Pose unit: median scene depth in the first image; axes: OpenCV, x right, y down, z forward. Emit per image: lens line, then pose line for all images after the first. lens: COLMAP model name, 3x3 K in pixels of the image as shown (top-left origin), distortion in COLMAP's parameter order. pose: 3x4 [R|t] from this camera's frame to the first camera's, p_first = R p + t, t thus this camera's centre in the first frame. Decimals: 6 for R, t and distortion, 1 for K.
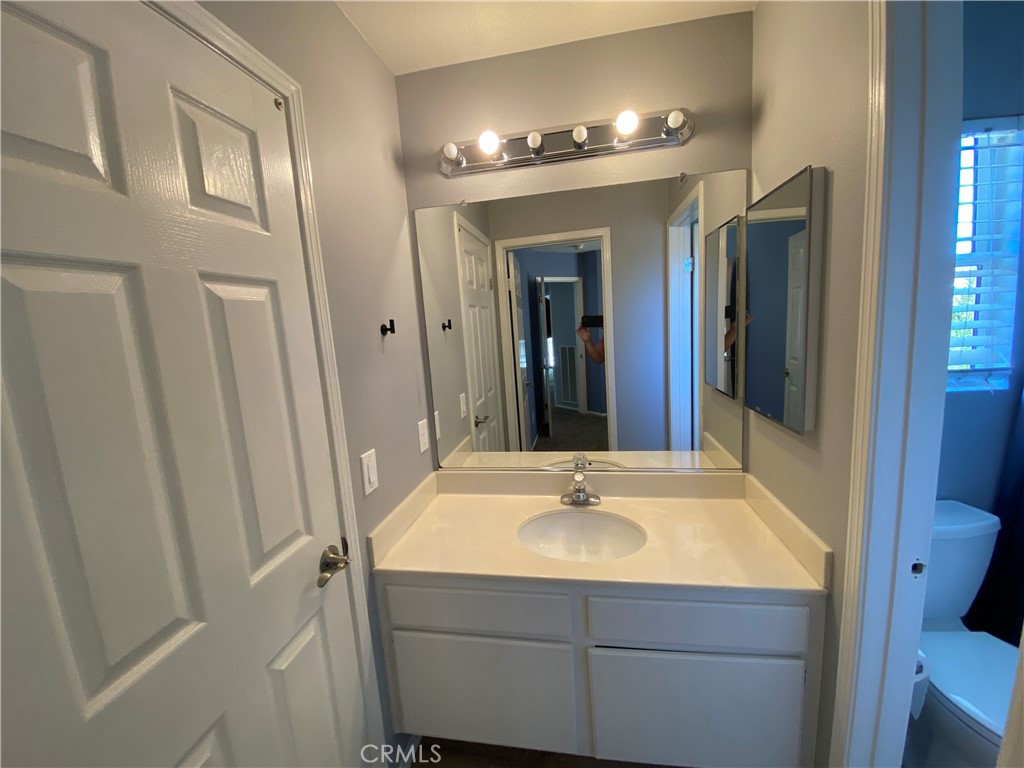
lens RADIAL K [[420.8, 0, 512.0], [0, 420.8, 384.0], [0, 0, 1]] dist [0.027676, -0.025226]
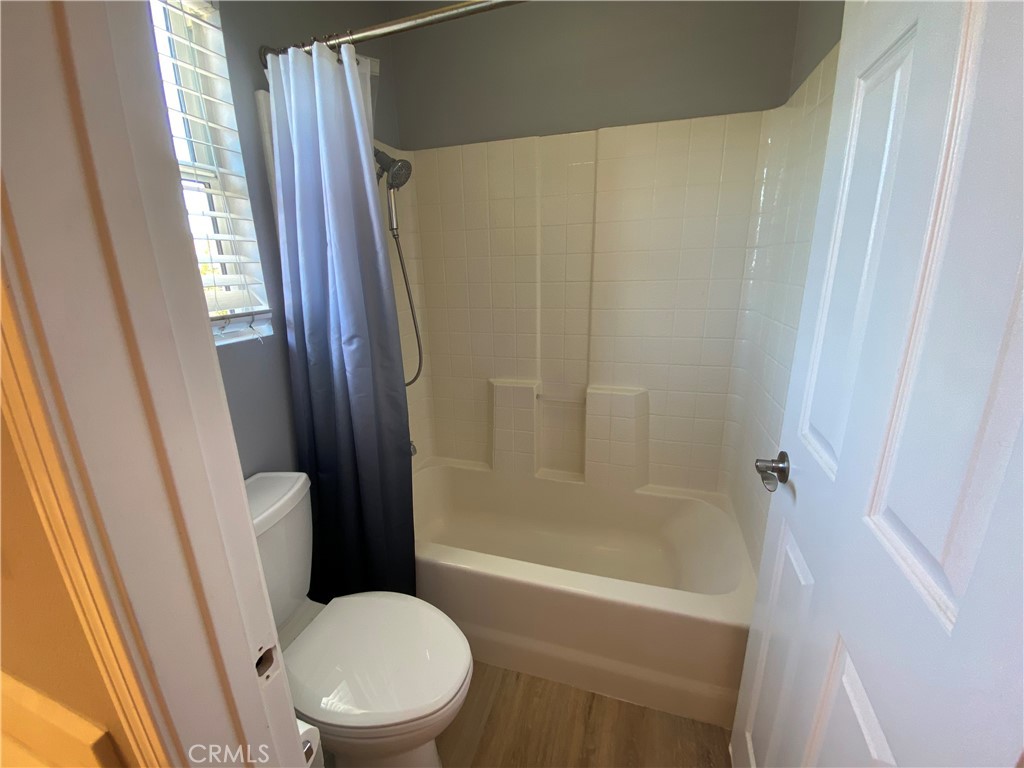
lens RADIAL K [[420.8, 0, 512.0], [0, 420.8, 384.0], [0, 0, 1]] dist [0.027676, -0.025226]
pose [[0.153513, -0.224493, 0.962308, 0.361485], [0.143697, 0.968571, 0.203031, 0.005122], [-0.977643, 0.107113, 0.180947, 0.338889]]
